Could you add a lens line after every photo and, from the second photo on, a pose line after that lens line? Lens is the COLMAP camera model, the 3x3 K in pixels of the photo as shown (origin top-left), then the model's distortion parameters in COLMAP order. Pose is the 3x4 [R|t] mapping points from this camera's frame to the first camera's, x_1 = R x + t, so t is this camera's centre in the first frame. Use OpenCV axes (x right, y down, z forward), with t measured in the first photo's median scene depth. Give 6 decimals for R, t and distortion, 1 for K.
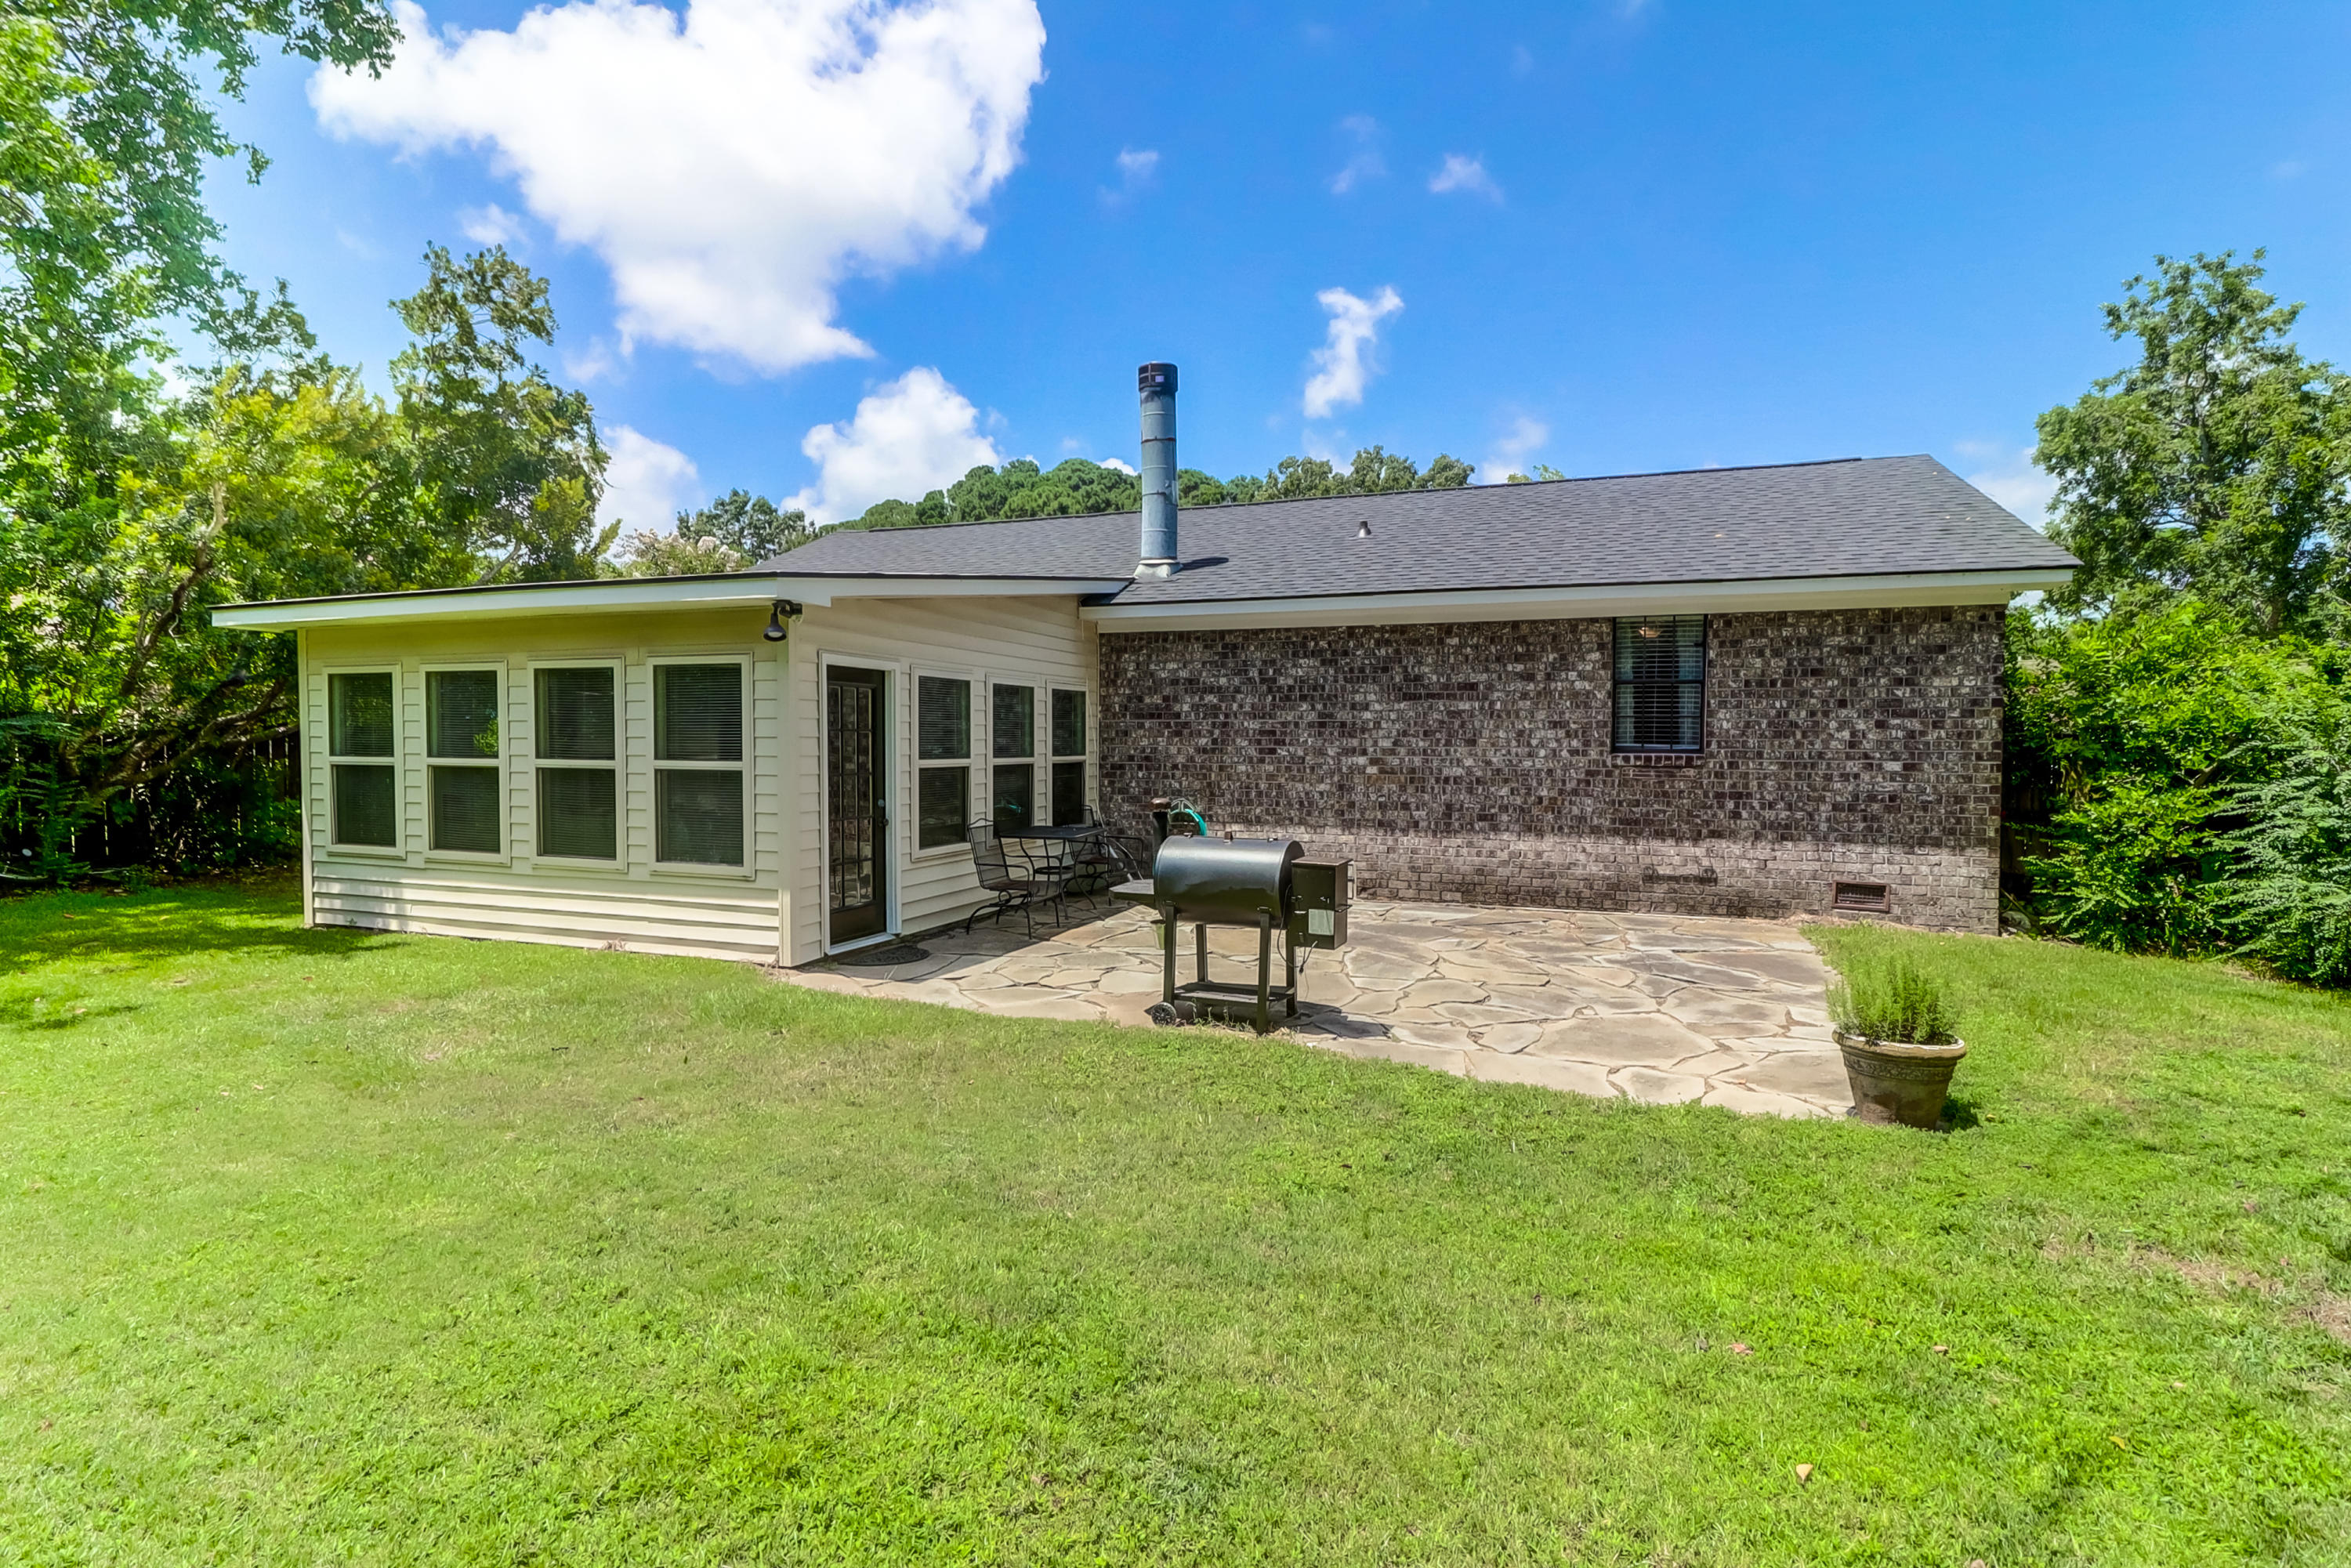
lens RADIAL K [[1070.8, 0, 1178.0], [0, 1070.8, 774.9], [0, 0, 1]] dist [-0.003061, -0.004294]
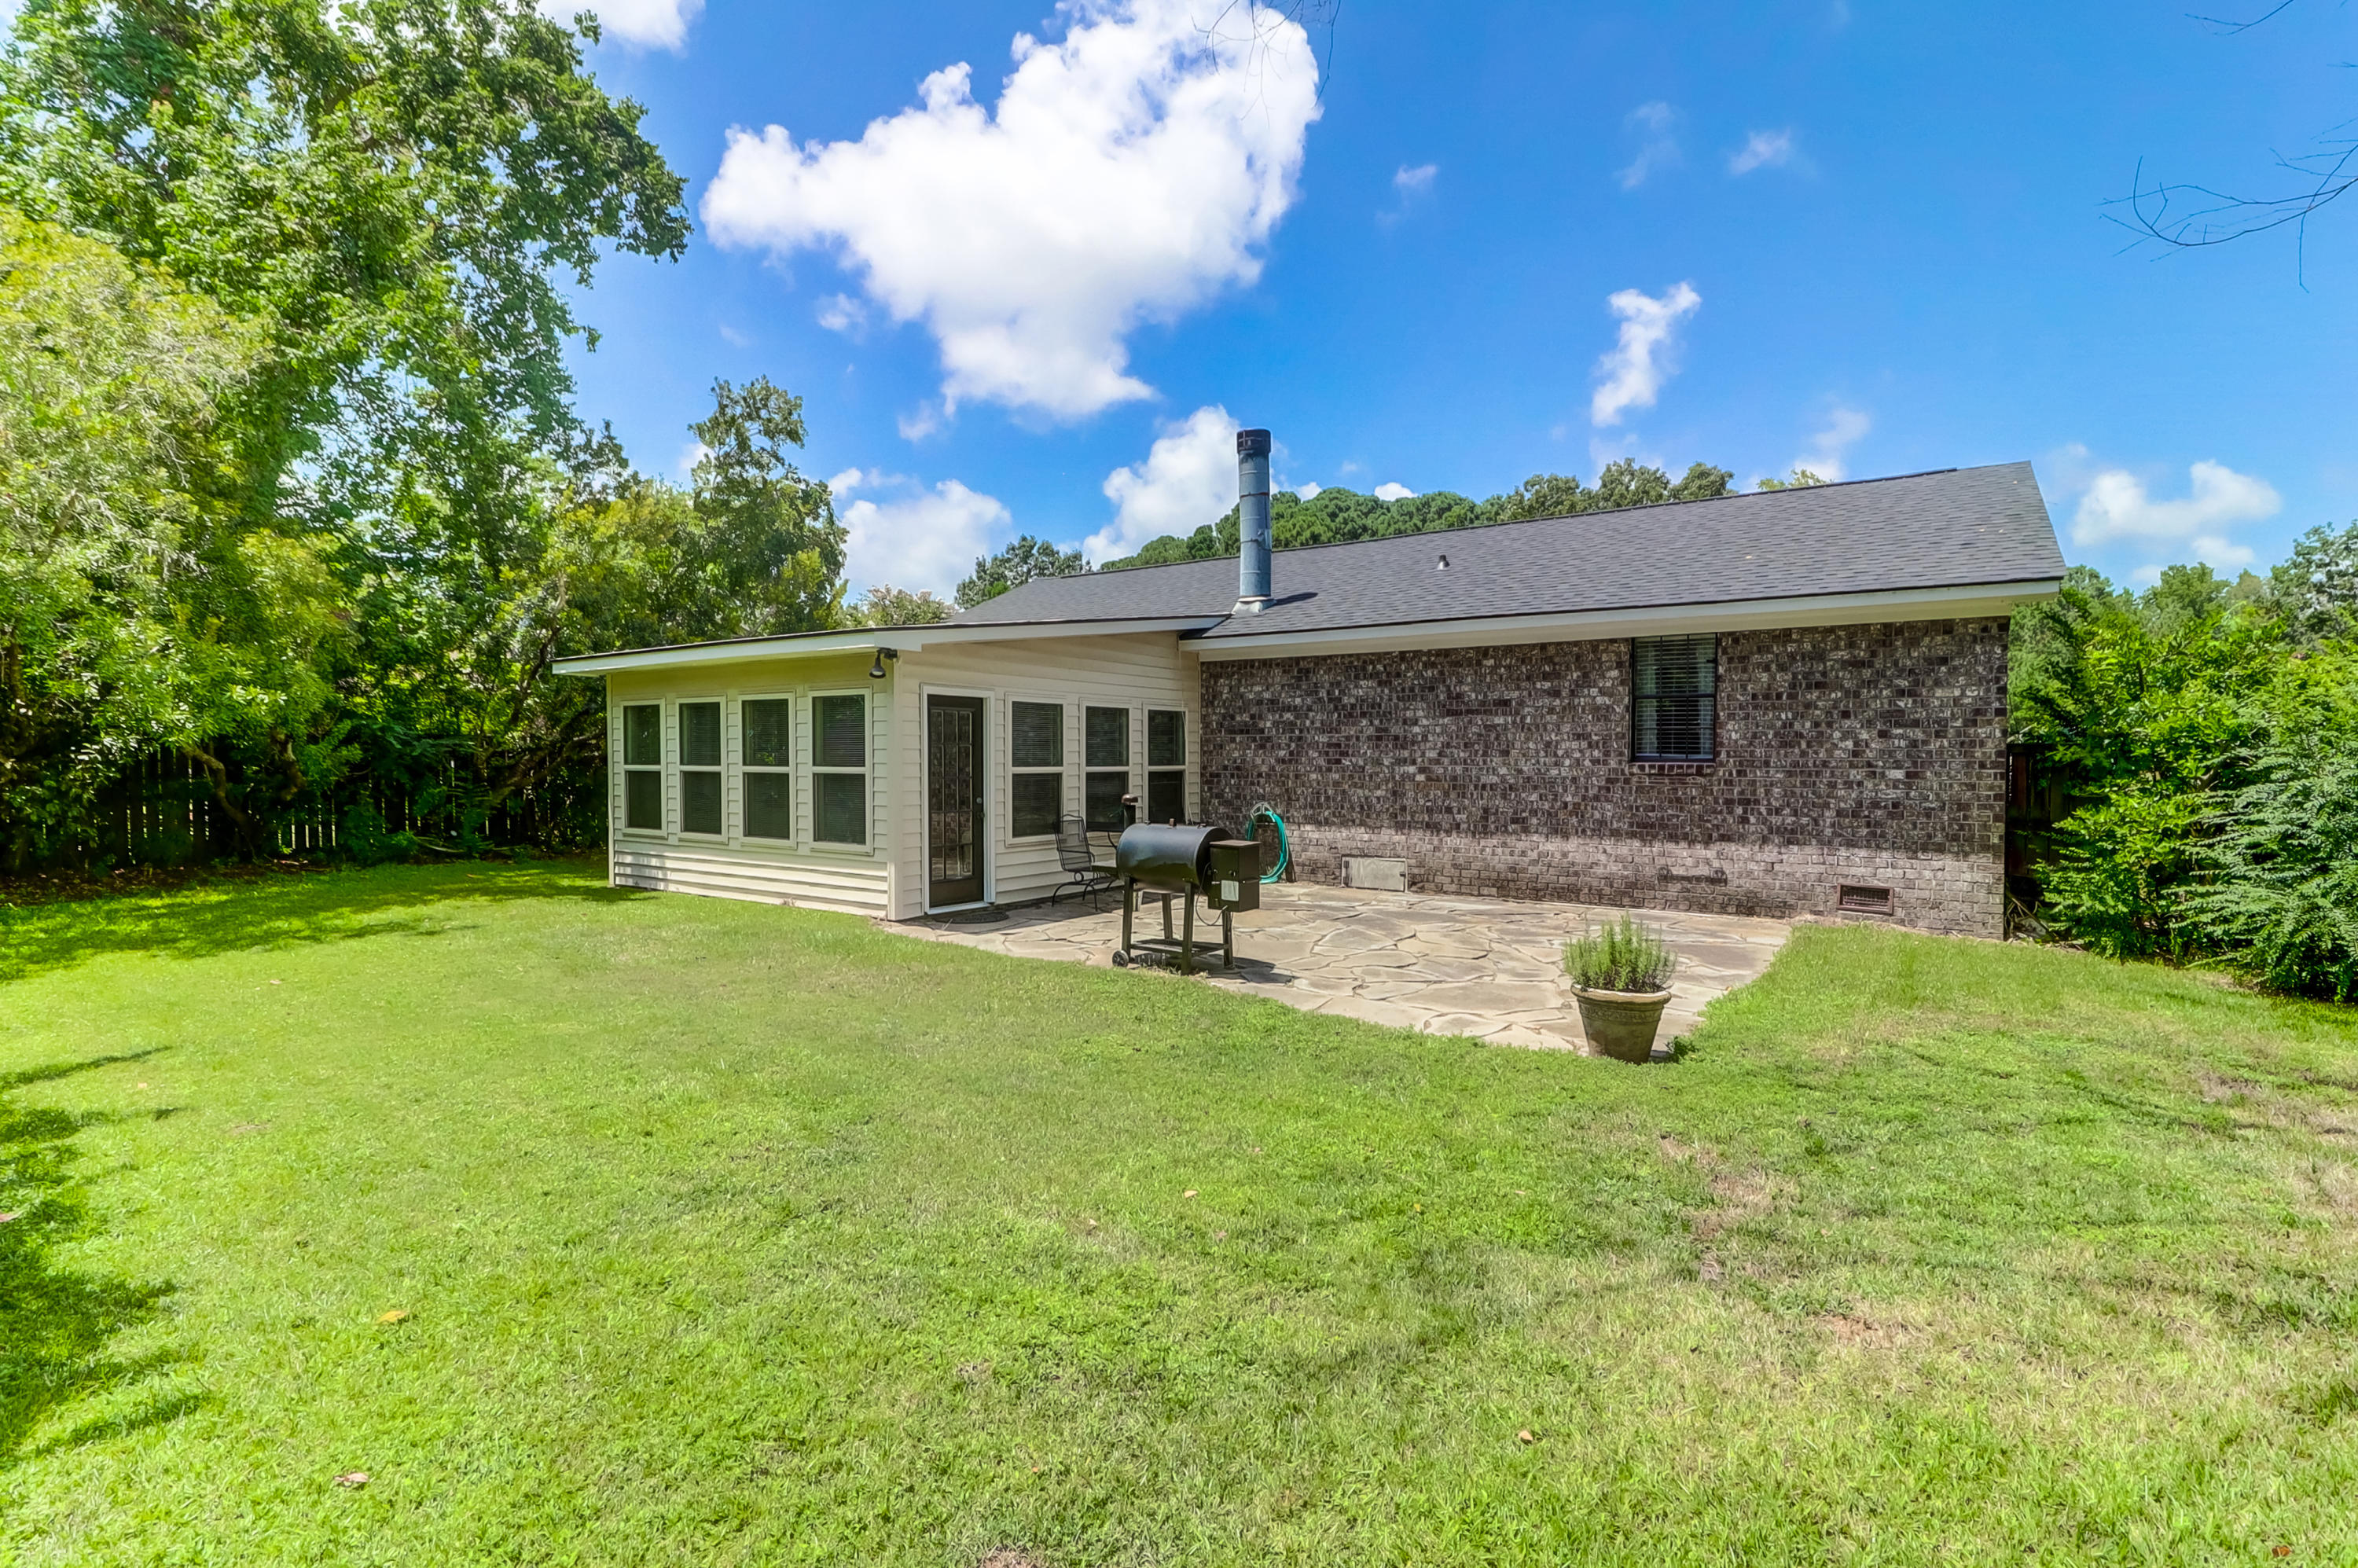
lens RADIAL K [[1064.9, 0, 1235.9], [0, 1064.9, 781.4], [0, 0, 1]] dist [-0.001749, -0.000206]
pose [[0.972761, 0.003263, -0.231787, 0.274060], [-0.005493, 0.999945, -0.008977, 0.011232], [0.231745, 0.010006, 0.972725, -0.150964]]
